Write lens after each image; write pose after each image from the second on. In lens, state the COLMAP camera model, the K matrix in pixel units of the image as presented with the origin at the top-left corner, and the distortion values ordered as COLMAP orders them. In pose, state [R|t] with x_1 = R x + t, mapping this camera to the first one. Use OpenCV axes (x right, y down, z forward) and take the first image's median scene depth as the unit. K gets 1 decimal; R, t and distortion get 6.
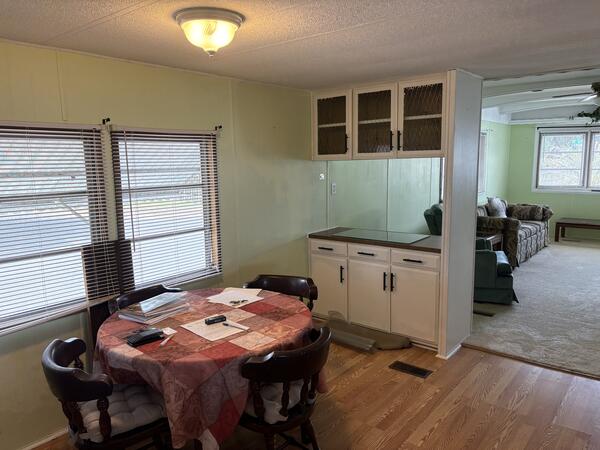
lens RADIAL K [[453.0, 0, 298.5], [0, 453.0, 223.8], [0, 0, 1]] dist [0.039671, -0.020615]
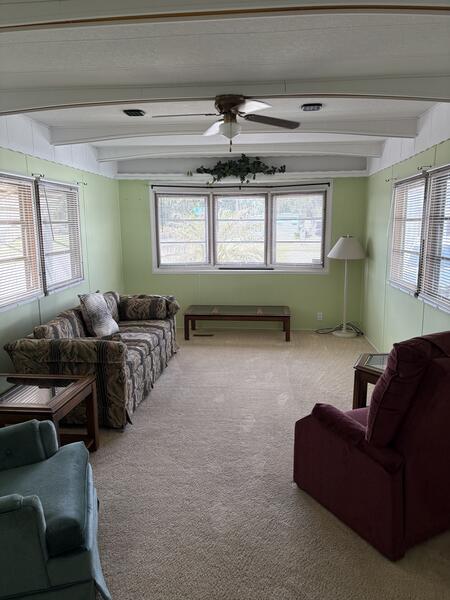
lens RADIAL K [[453.0, 0, 226.0], [0, 453.0, 303.9], [0, 0, 1]] dist [0.039671, -0.020615]
pose [[0.823715, -0.093050, 0.559317, 0.224745], [0.077130, 0.995661, 0.052051, -0.057887], [-0.561734, 0.000266, 0.827318, 0.380532]]
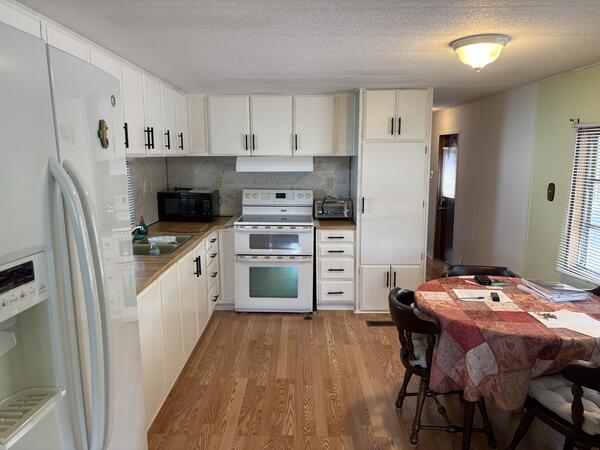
lens RADIAL K [[453.0, 0, 299.7], [0, 453.0, 228.3], [0, 0, 1]] dist [0.039671, -0.020615]
pose [[-0.772505, 0.112227, -0.625013, 0.261802], [-0.082232, 0.958291, 0.273708, -0.065589], [0.629662, 0.262837, -0.731056, 0.442193]]
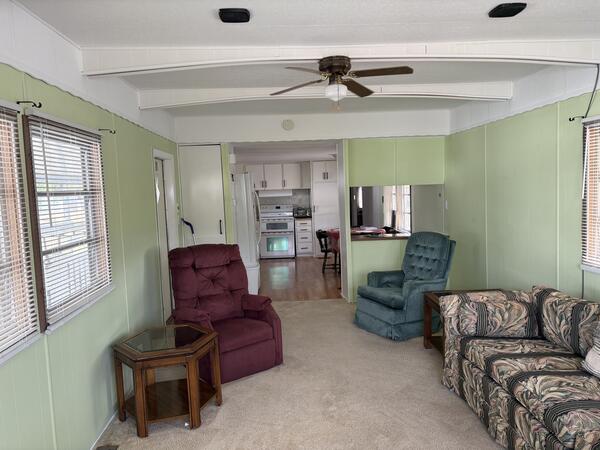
lens RADIAL K [[453.0, 0, 299.7], [0, 453.0, 225.6], [0, 0, 1]] dist [0.039671, -0.020615]
pose [[-0.733498, 0.099456, -0.672376, 0.585573], [-0.053989, 0.977586, 0.203498, -0.129147], [0.677544, 0.185566, -0.711688, 0.792737]]
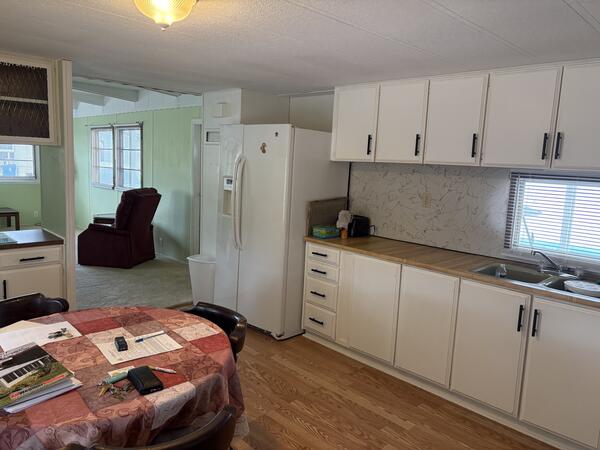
lens RADIAL K [[453.0, 0, 300.1], [0, 453.0, 225.0], [0, 0, 1]] dist [0.039671, -0.020615]
pose [[0.097585, -0.123578, 0.987525, -0.277877], [0.099127, 0.988534, 0.113909, -0.017436], [-0.990278, 0.086775, 0.108716, 0.173589]]
